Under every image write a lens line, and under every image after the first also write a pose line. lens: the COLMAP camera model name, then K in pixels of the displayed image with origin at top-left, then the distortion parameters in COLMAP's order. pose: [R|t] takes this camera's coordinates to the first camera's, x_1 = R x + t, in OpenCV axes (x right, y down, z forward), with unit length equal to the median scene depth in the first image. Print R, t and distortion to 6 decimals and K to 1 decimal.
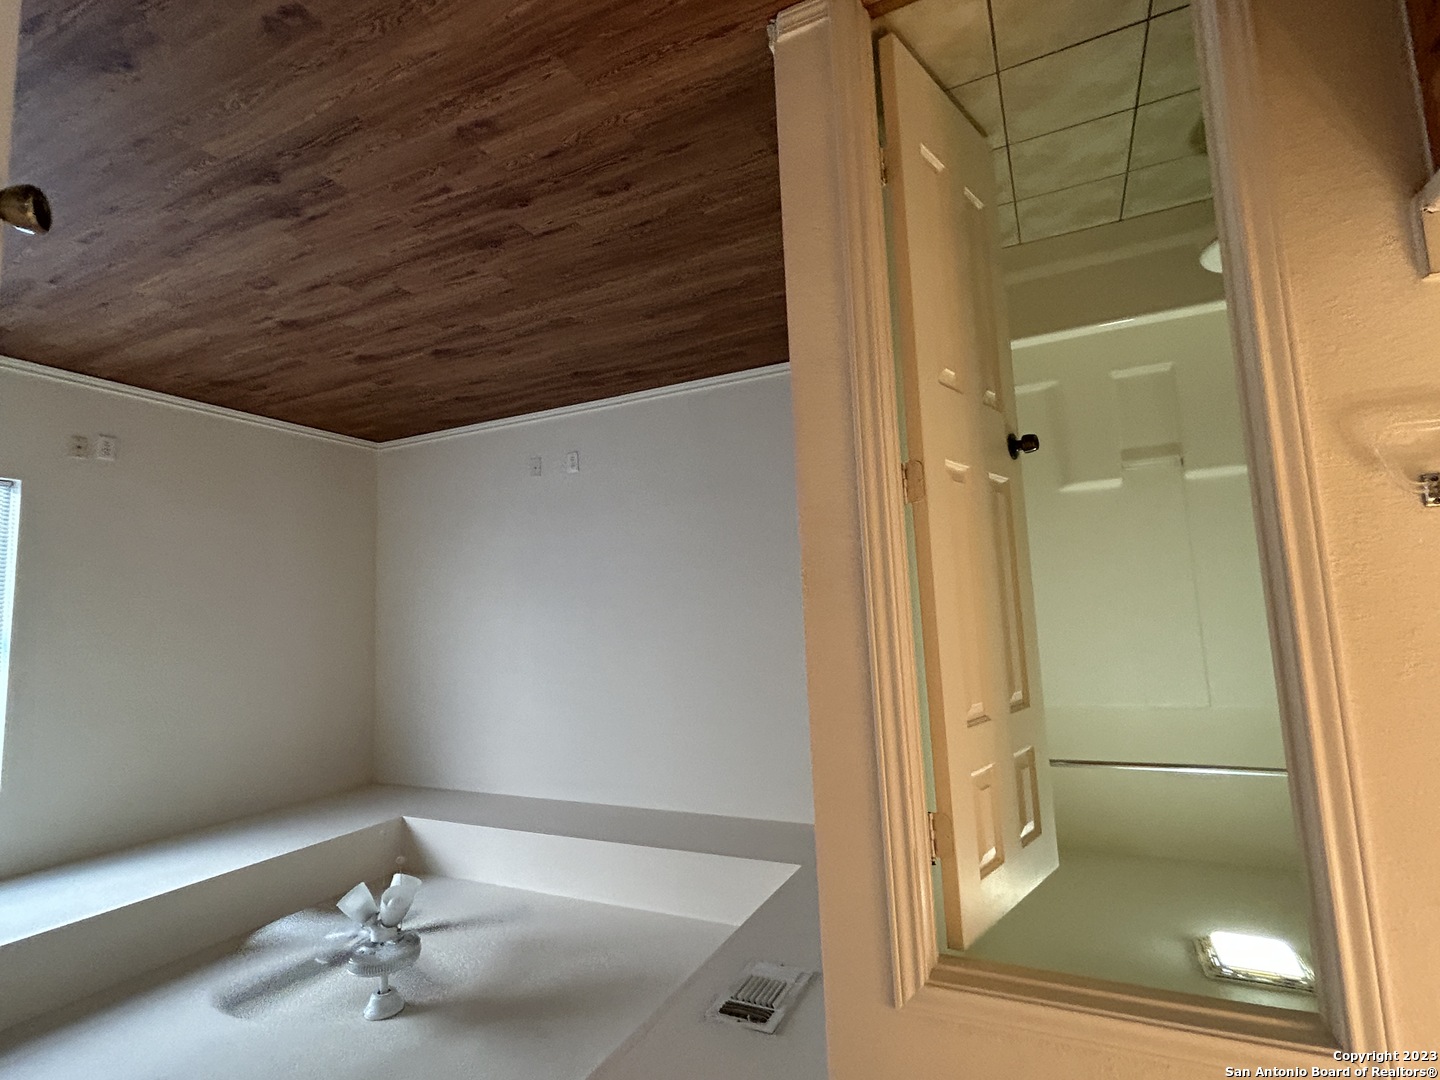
lens RADIAL K [[718.0, 0, 717.4], [0, 718.0, 536.5], [0, 0, 1]] dist [0.000017, 0.000071]
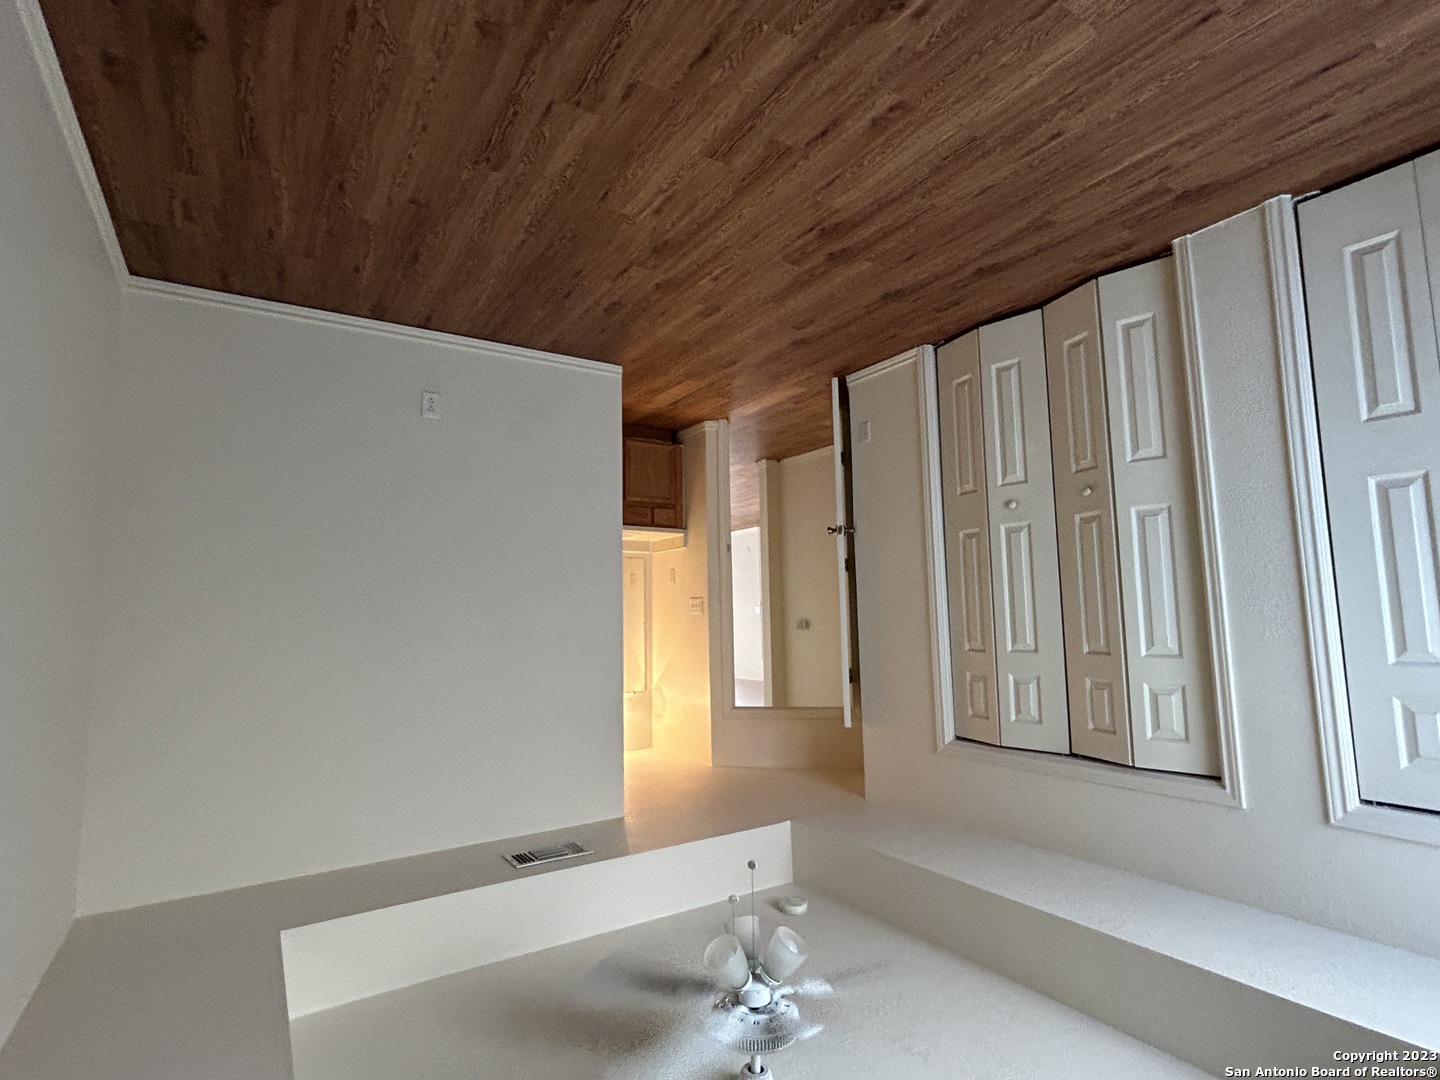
lens RADIAL K [[718.0, 0, 717.4], [0, 718.0, 536.5], [0, 0, 1]] dist [0.000017, 0.000071]
pose [[-0.854349, 0.111291, 0.507643, -0.824640], [-0.003150, 0.975675, -0.219199, 0.223791], [-0.519690, -0.188872, -0.833217, 1.653433]]
